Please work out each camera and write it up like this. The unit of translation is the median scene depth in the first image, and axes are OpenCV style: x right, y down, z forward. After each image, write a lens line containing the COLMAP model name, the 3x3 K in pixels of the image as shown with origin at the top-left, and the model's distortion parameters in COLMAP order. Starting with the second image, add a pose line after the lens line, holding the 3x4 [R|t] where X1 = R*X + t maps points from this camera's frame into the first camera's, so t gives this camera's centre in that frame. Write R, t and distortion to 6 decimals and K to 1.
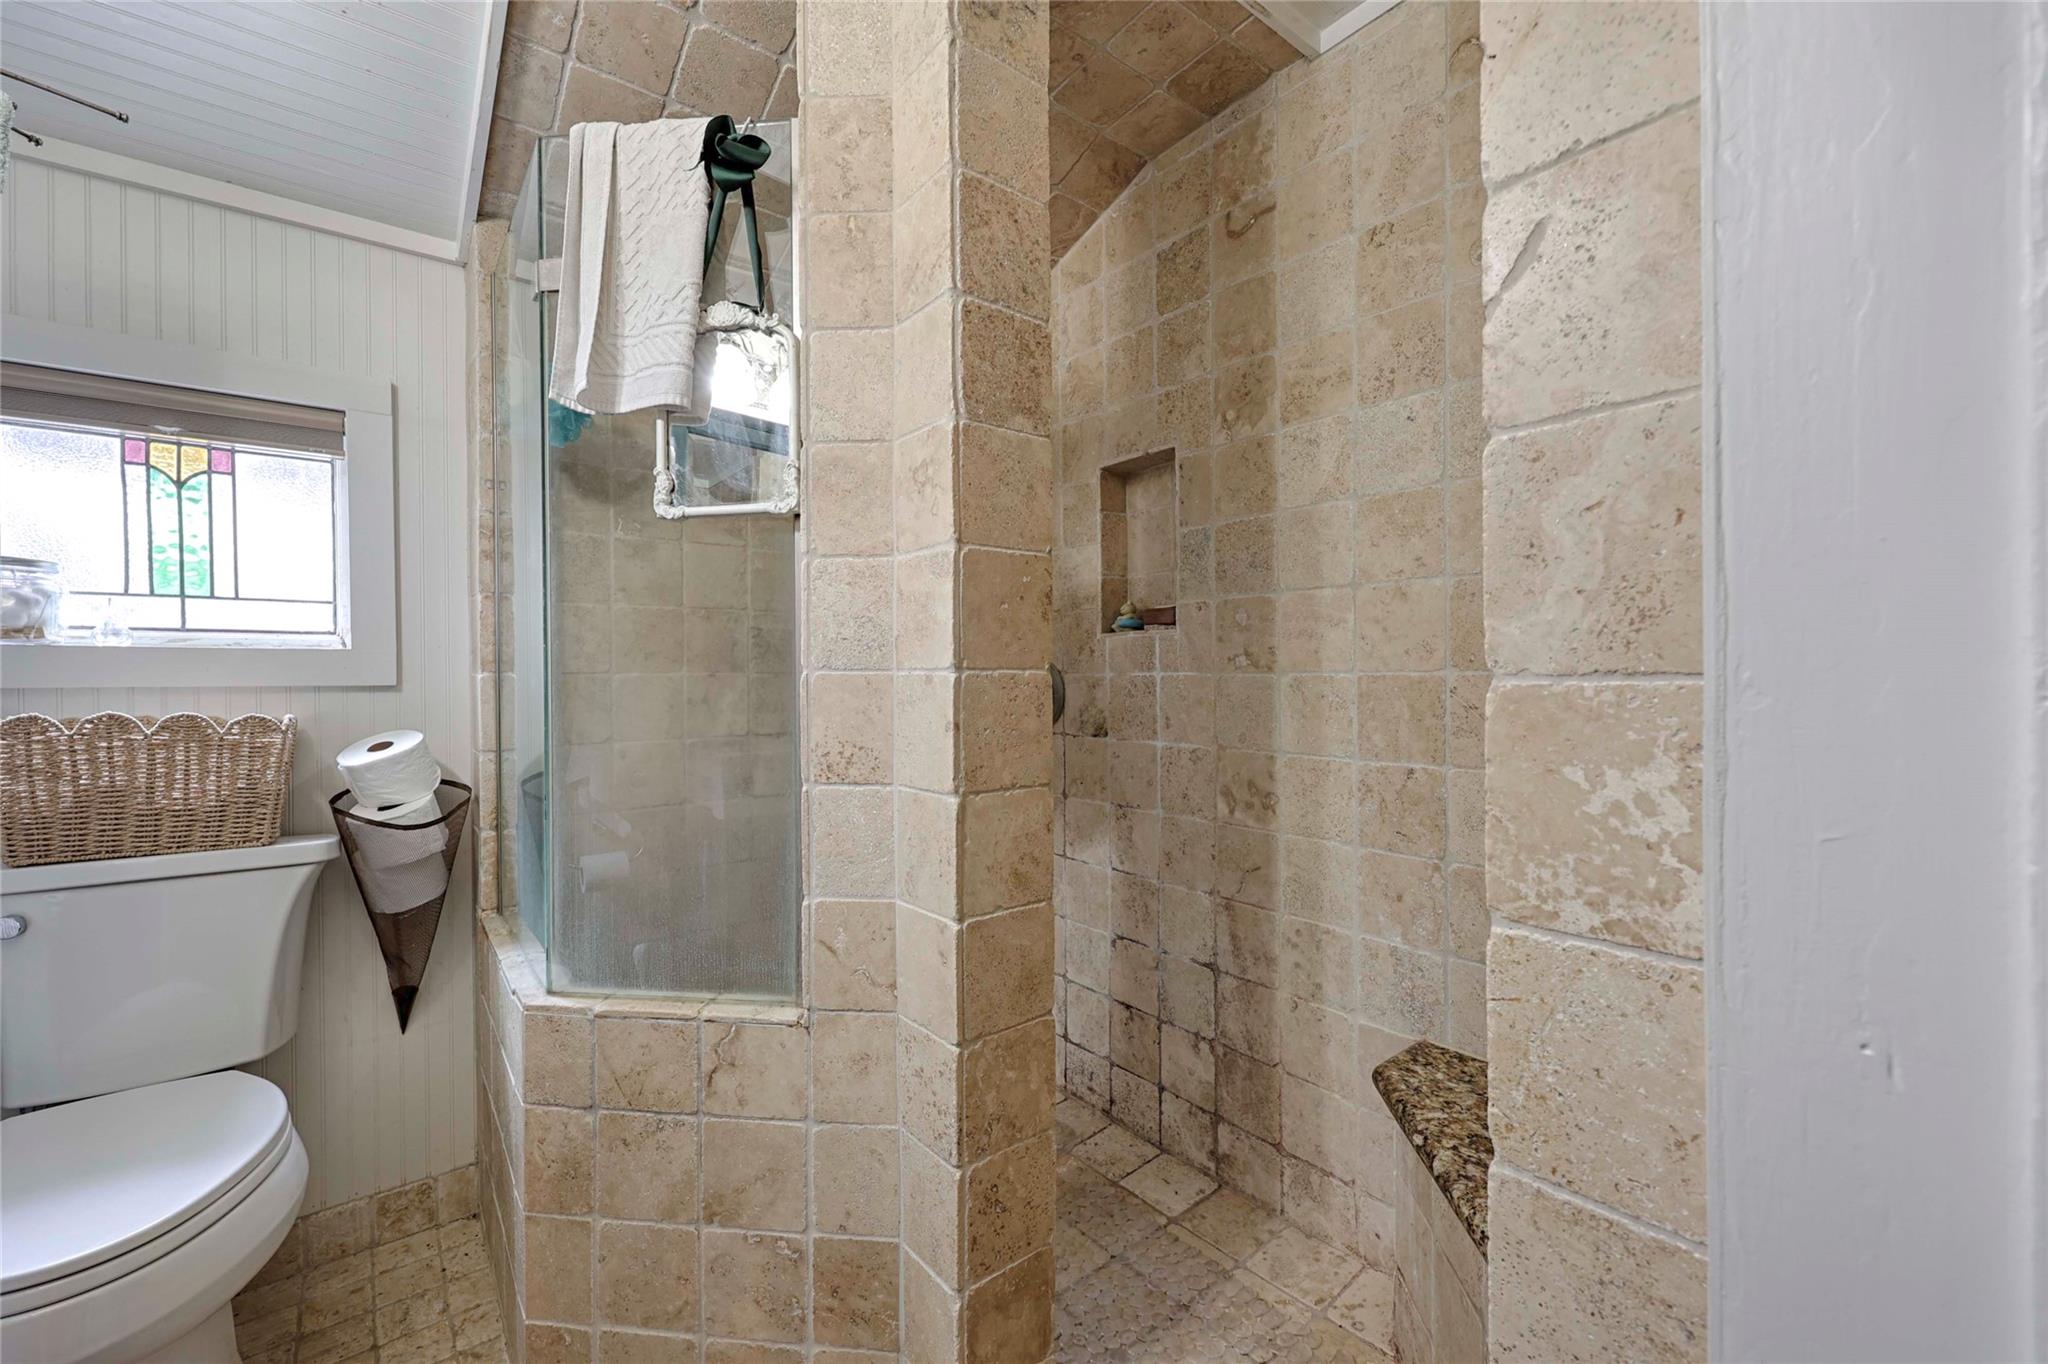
lens RADIAL K [[827.0, 0, 1026.0], [0, 827.0, 683.8], [0, 0, 1]] dist [0.000459, 0.000014]
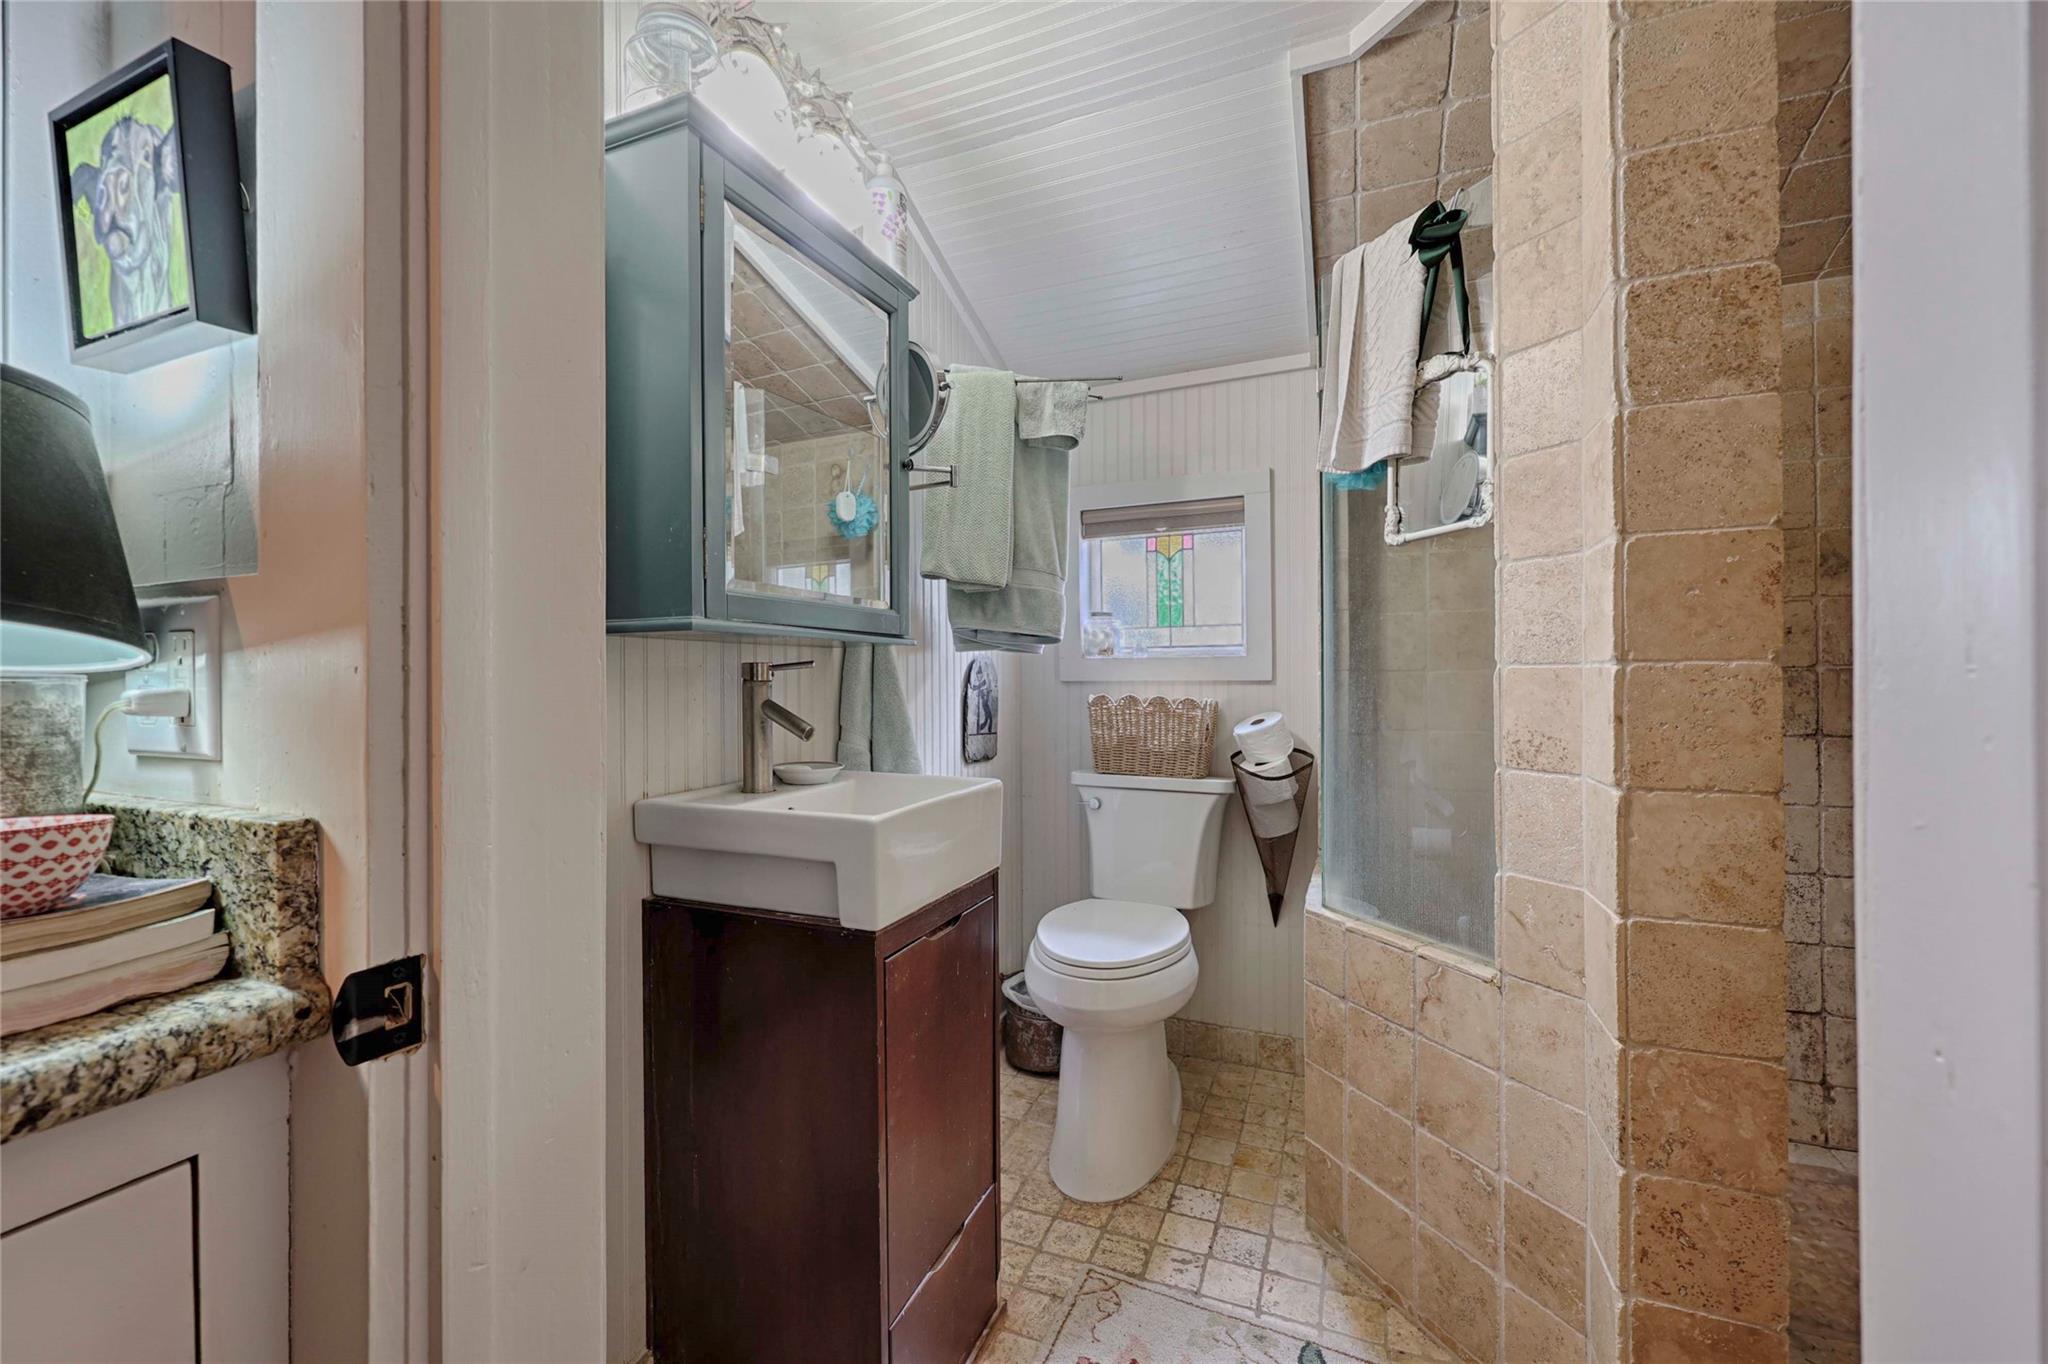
lens RADIAL K [[827.0, 0, 1026.9], [0, 827.0, 679.2], [0, 0, 1]] dist [0.000459, 0.000014]
pose [[0.492966, -0.000519, -0.870048, 0.386769], [-0.004400, 0.999986, -0.003089, 0.008999], [0.870037, 0.005351, 0.492957, -0.098488]]
